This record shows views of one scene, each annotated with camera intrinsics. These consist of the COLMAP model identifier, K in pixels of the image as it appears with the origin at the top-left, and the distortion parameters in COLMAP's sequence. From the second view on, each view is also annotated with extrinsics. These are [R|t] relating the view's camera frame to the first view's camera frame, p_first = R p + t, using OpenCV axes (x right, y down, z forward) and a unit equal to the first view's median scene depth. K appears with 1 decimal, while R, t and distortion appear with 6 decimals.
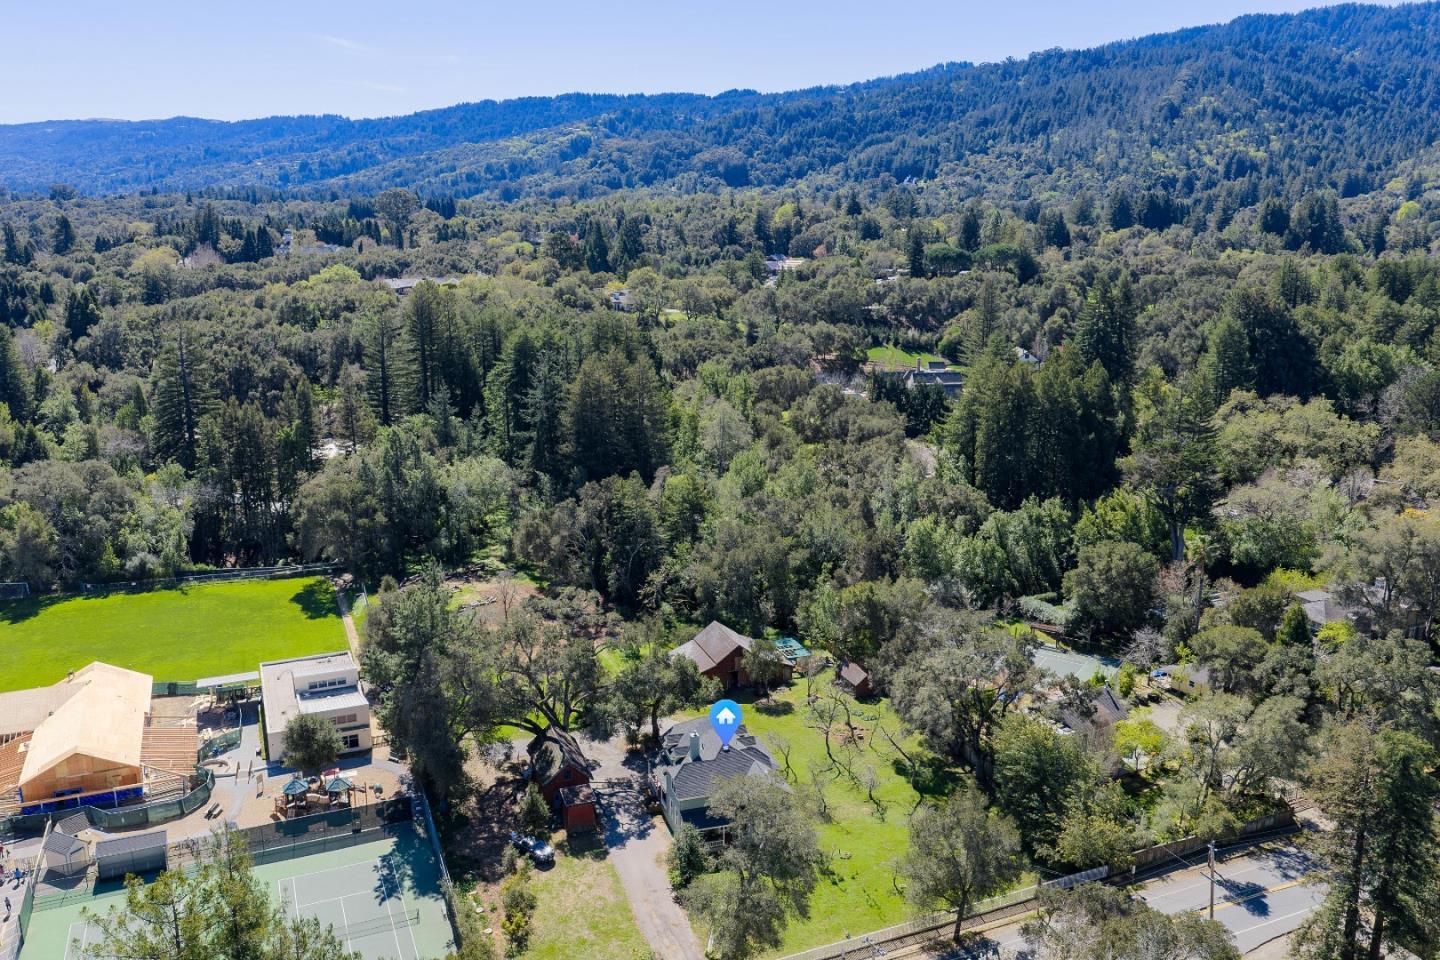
lens RADIAL K [[1189.5, 0, 720.0], [0, 1189.5, 480.0], [0, 0, 1]] dist [0.000989, -0.009522]
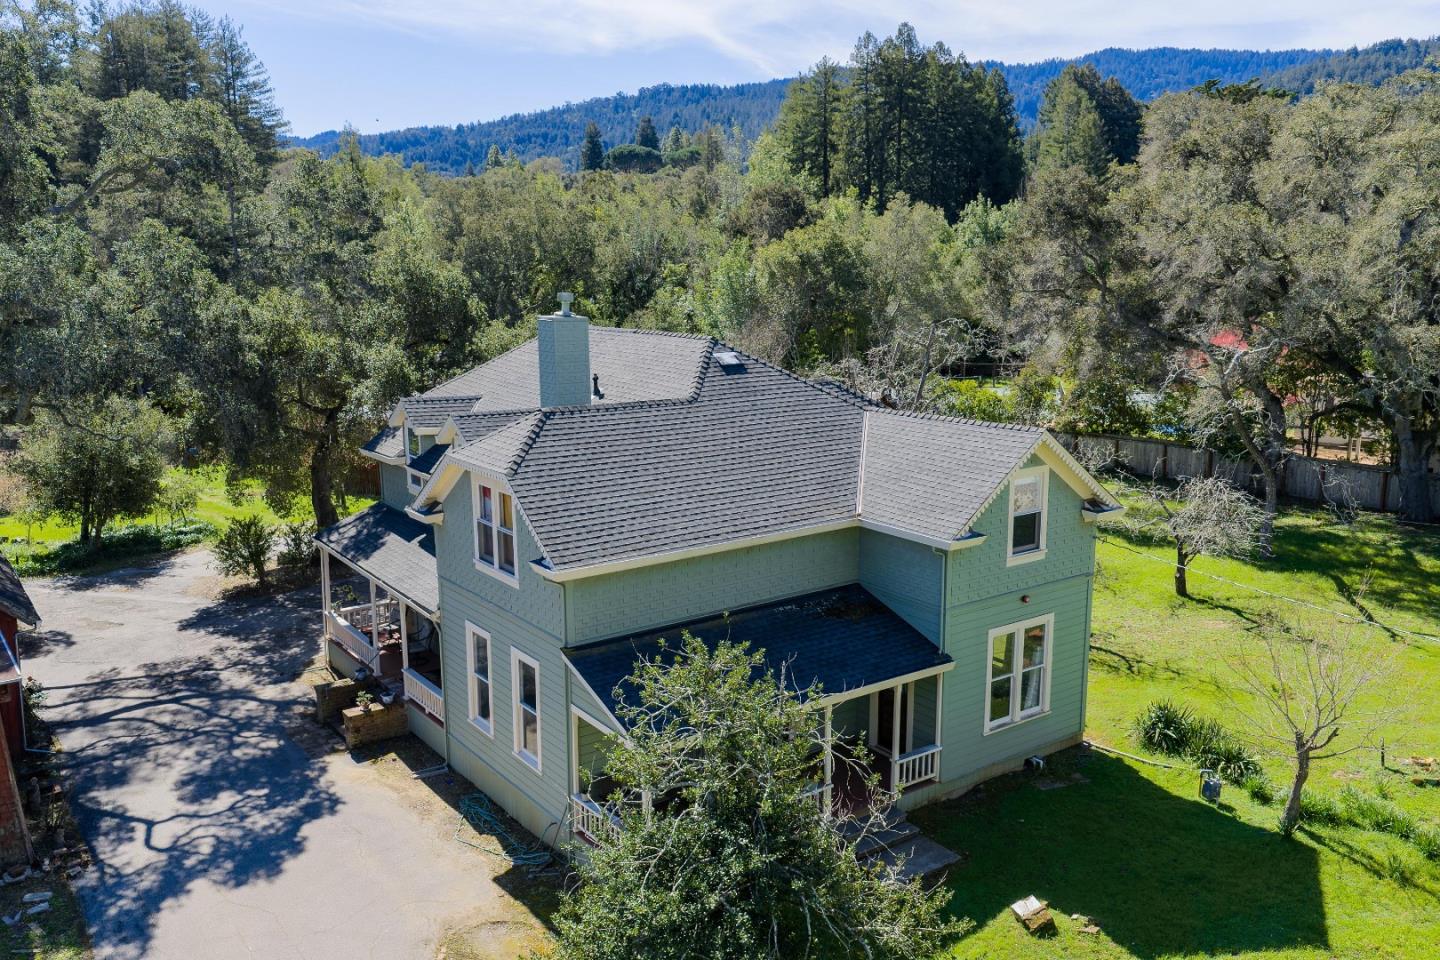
lens RADIAL K [[1189.5, 0, 720.0], [0, 1189.5, 480.0], [0, 0, 1]] dist [0.000989, -0.009522]
pose [[0.950055, -0.065002, 0.305237, -0.003983], [0.080044, 0.996104, -0.037012, 0.018440], [-0.301642, 0.059596, 0.951557, 0.059641]]
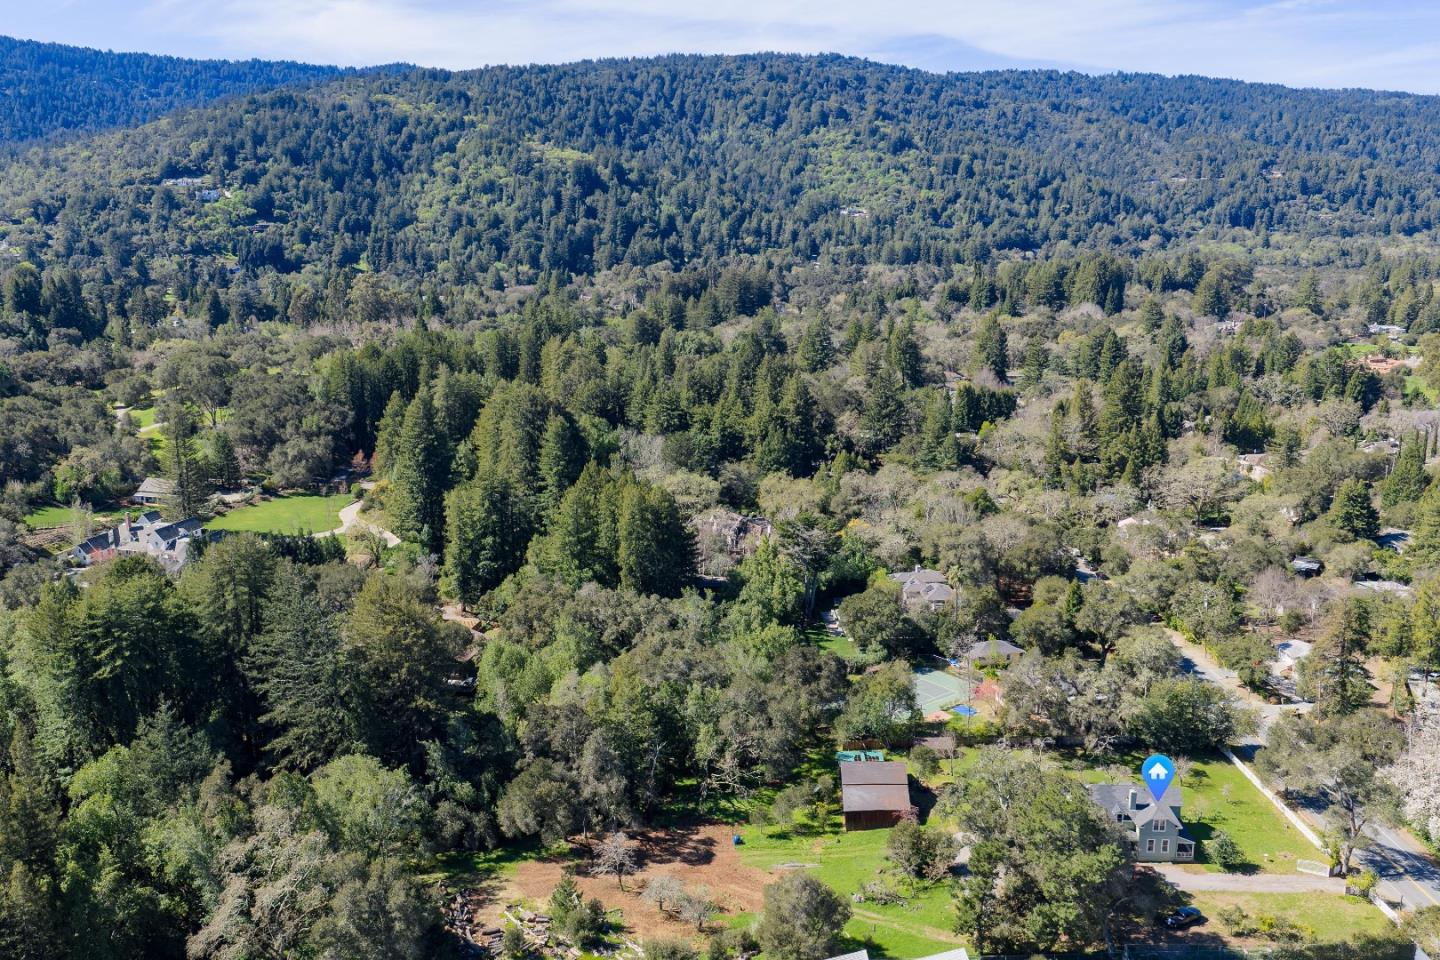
lens RADIAL K [[1189.5, 0, 720.0], [0, 1189.5, 480.0], [0, 0, 1]] dist [0.000989, -0.009522]
pose [[0.351588, -0.203016, 0.913876, -0.090372], [0.225040, 0.965906, 0.127996, -0.027126], [-0.908704, 0.160657, 0.385288, 0.049681]]
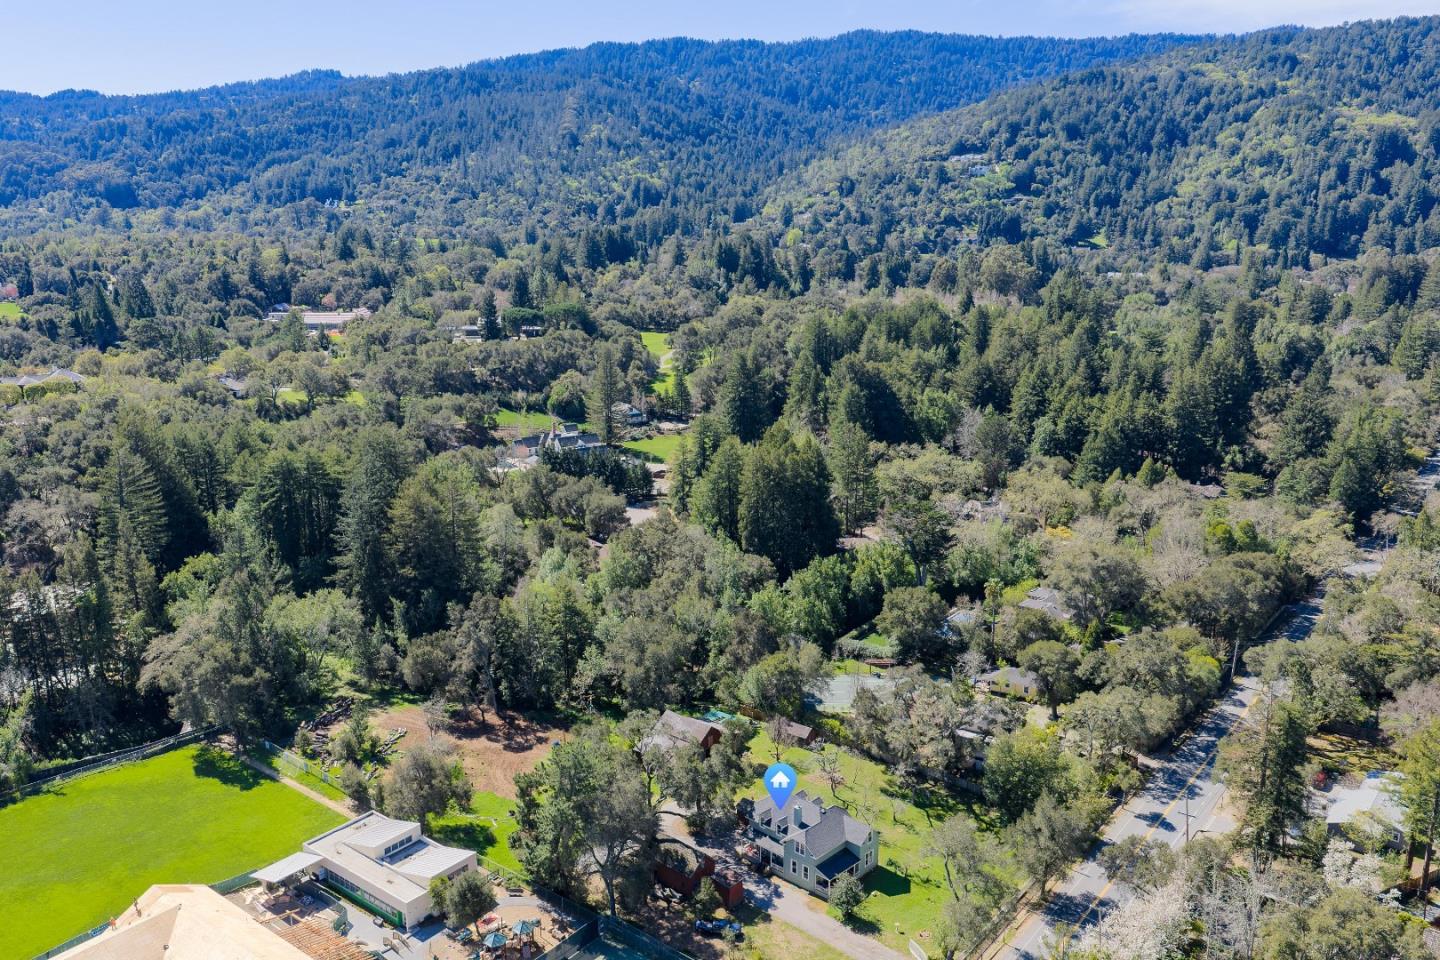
lens RADIAL K [[1189.5, 0, 720.0], [0, 1189.5, 480.0], [0, 0, 1]] dist [0.000989, -0.009522]
pose [[0.872591, -0.115319, 0.474643, -0.048085], [0.116659, 0.992812, 0.026746, -0.013094], [-0.474315, 0.032033, 0.879772, -0.007480]]
